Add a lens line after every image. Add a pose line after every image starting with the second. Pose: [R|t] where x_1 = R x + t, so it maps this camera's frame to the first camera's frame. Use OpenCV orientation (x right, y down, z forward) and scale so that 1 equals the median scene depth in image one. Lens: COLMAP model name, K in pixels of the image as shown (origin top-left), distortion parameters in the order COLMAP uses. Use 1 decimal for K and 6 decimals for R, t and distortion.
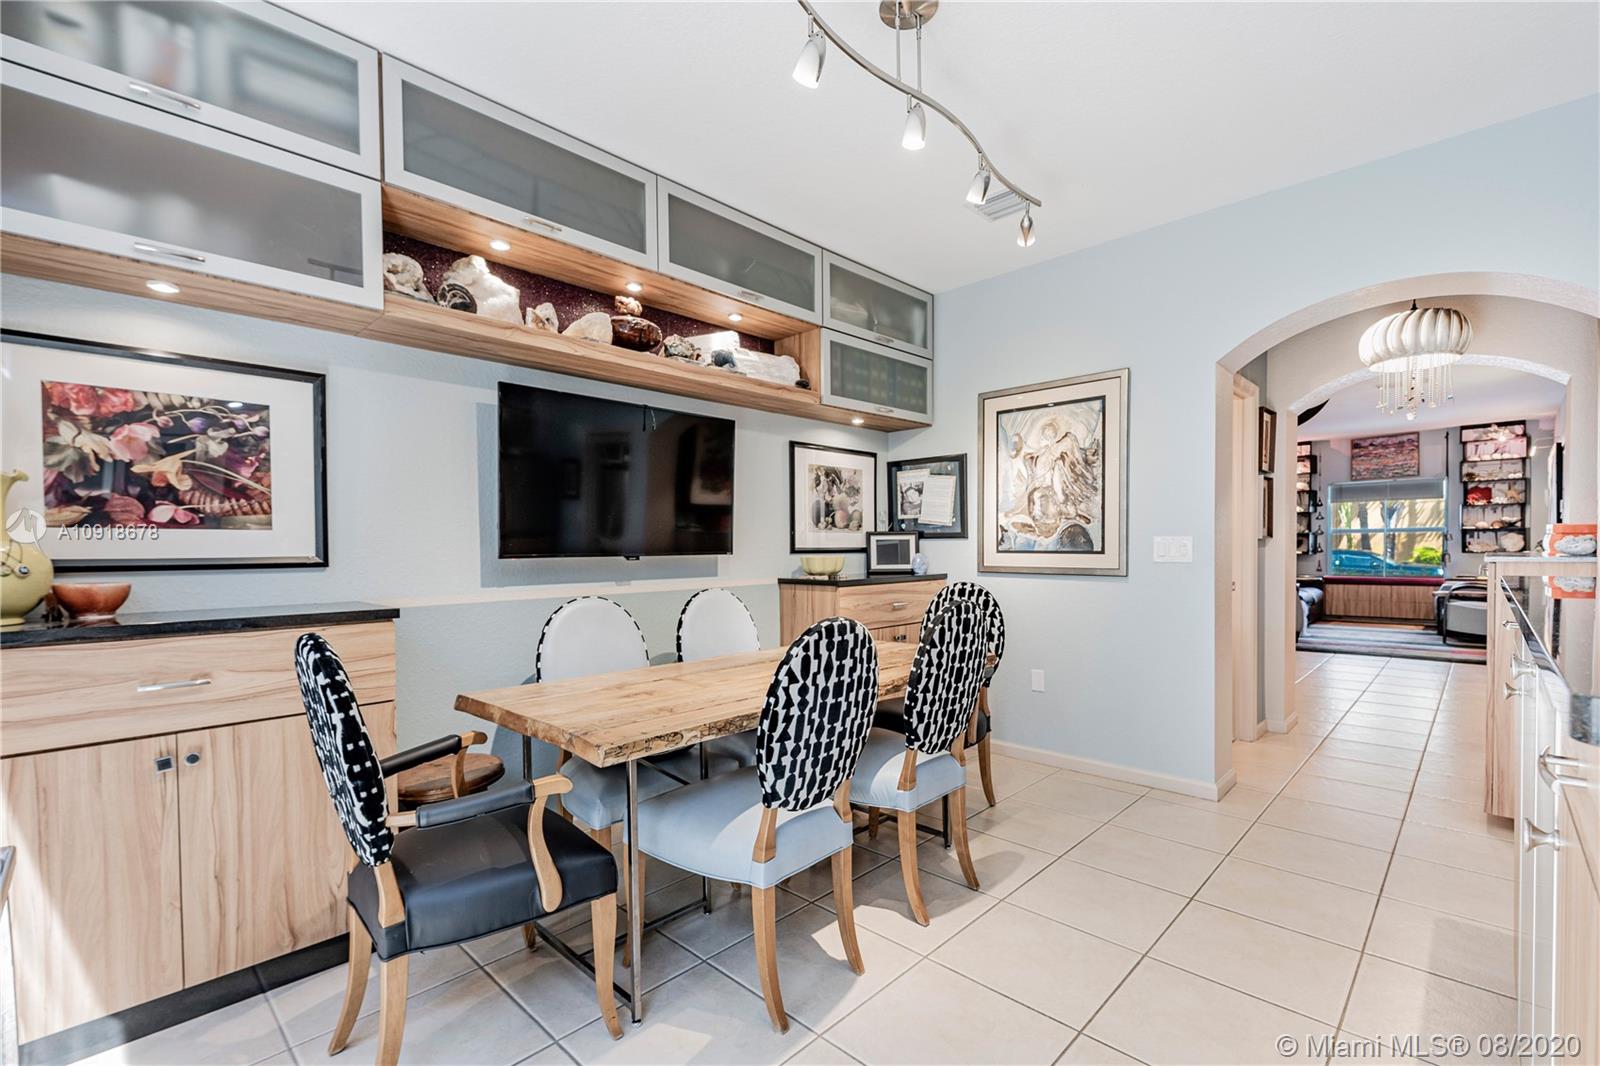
lens RADIAL K [[697.8, 0, 801.3], [0, 697.8, 563.4], [0, 0, 1]] dist [0.013042, -0.008096]
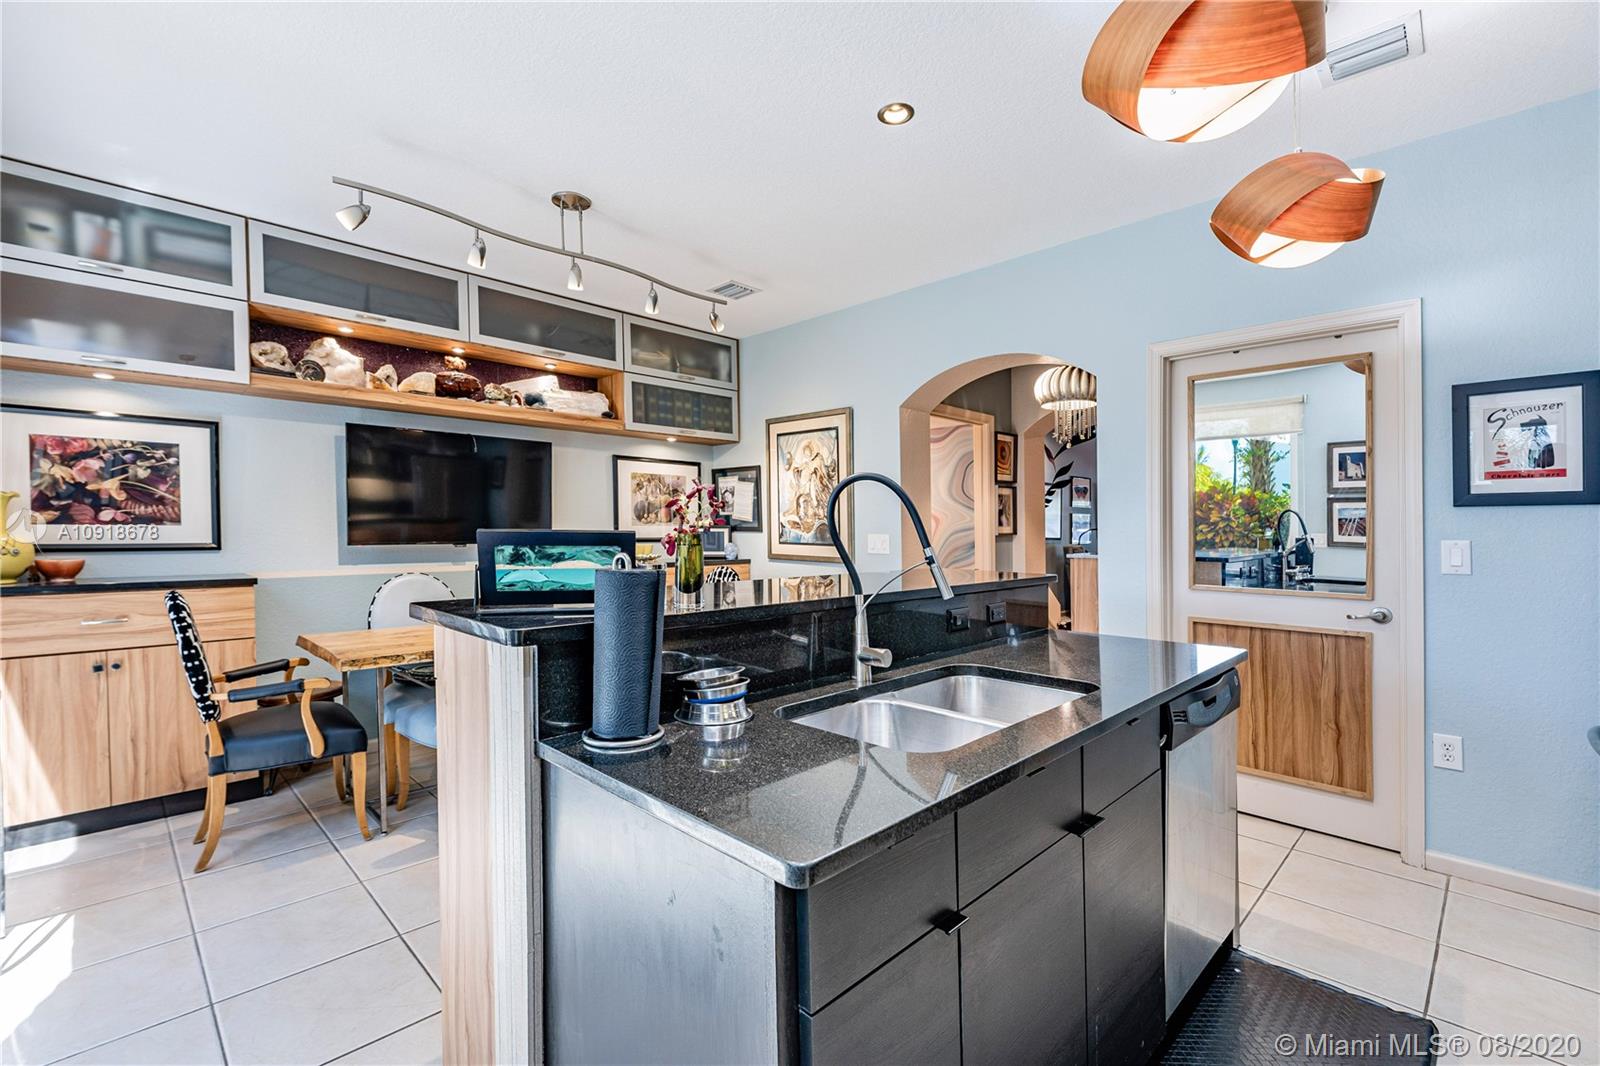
lens RADIAL K [[697.8, 0, 801.9], [0, 697.8, 550.4], [0, 0, 1]] dist [0.013042, -0.008096]
pose [[0.999685, 0.016304, -0.019105, 0.599853], [-0.016110, 0.999818, 0.010251, -0.029609], [0.019268, -0.009940, 0.999765, -0.479322]]
